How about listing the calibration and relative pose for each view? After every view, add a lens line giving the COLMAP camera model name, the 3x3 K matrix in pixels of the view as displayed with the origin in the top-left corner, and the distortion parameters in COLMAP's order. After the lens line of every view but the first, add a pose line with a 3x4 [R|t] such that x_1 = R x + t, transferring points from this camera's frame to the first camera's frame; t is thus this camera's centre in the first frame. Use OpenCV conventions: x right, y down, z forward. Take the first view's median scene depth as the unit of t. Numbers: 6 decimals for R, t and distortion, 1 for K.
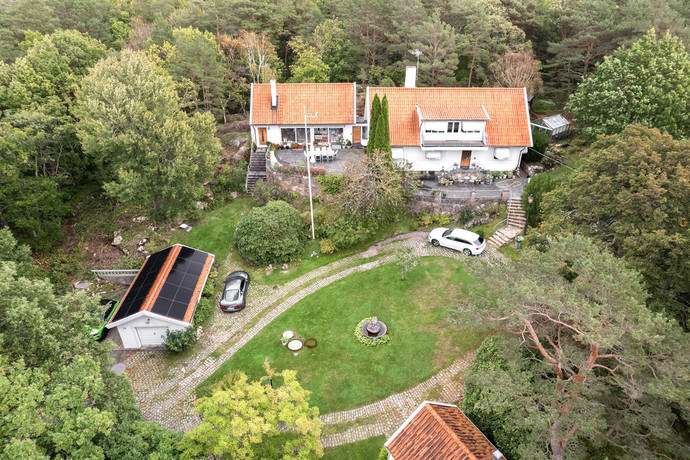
lens RADIAL K [[447.7, 0, 342.3], [0, 447.7, 229.1], [0, 0, 1]] dist [-0.059447, 0.024108]
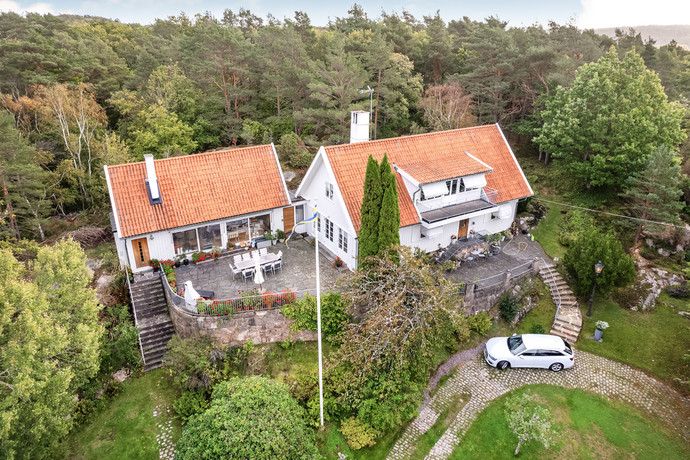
lens RADIAL K [[447.7, 0, 333.4], [0, 447.7, 218.6], [0, 0, 1]] dist [-0.059447, 0.024108]
pose [[0.881848, -0.184526, 0.433928, -0.221742], [0.239417, 0.968023, -0.074907, -0.165731], [-0.406230, 0.169947, 0.897828, 0.425626]]
